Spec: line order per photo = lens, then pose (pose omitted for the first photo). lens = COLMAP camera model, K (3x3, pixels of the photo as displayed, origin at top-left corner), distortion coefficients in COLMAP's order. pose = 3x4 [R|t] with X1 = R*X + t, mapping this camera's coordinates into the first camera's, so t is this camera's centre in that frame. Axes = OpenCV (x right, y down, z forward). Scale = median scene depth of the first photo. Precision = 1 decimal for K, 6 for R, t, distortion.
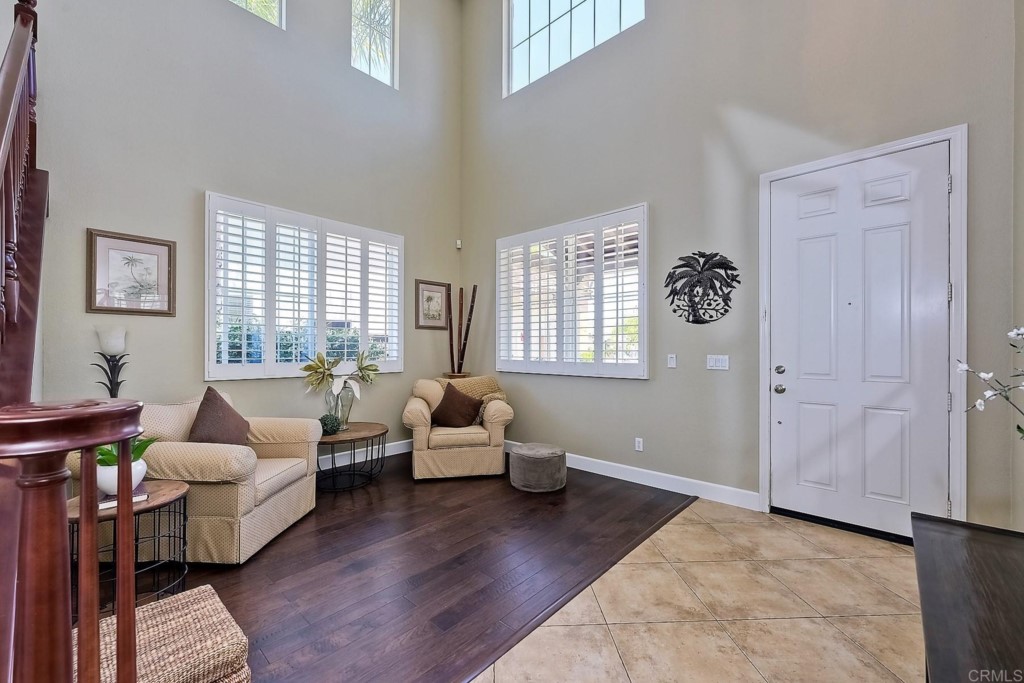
lens RADIAL K [[412.4, 0, 512.2], [0, 412.4, 346.1], [0, 0, 1]] dist [0.001785, -0.000088]
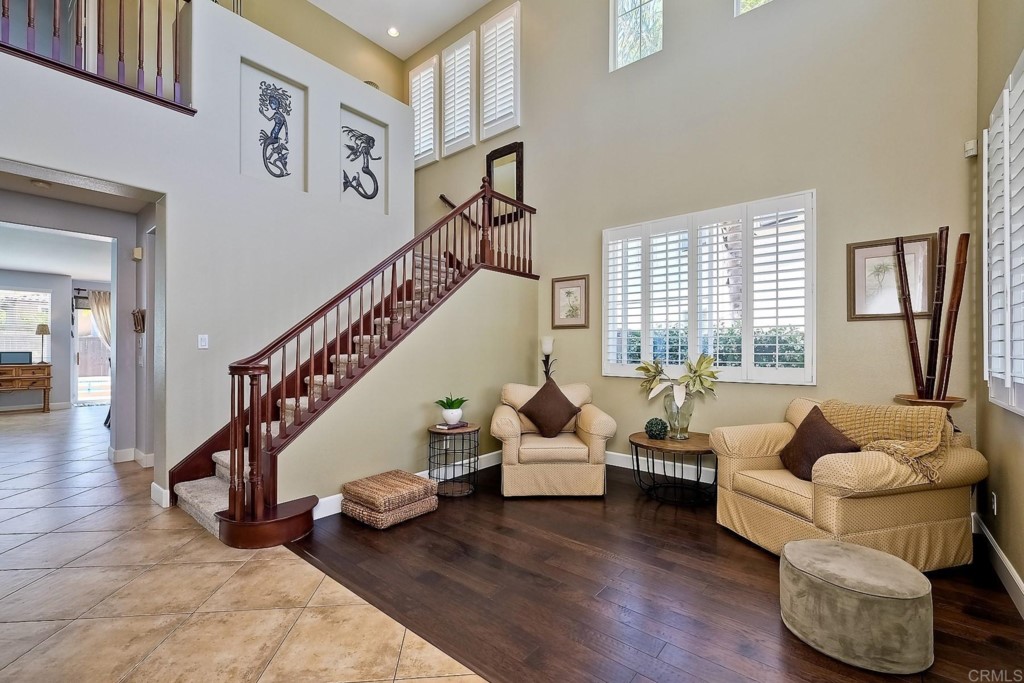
lens RADIAL K [[431.4, 0, 512.3], [0, 431.4, 346.7], [0, 0, 1]] dist [-0.000070, -0.000069]
pose [[0.046422, -0.009984, -0.998872, 0.584737], [0.001540, 0.999950, -0.009923, 0.005509], [0.998921, -0.001078, 0.046435, 0.627652]]
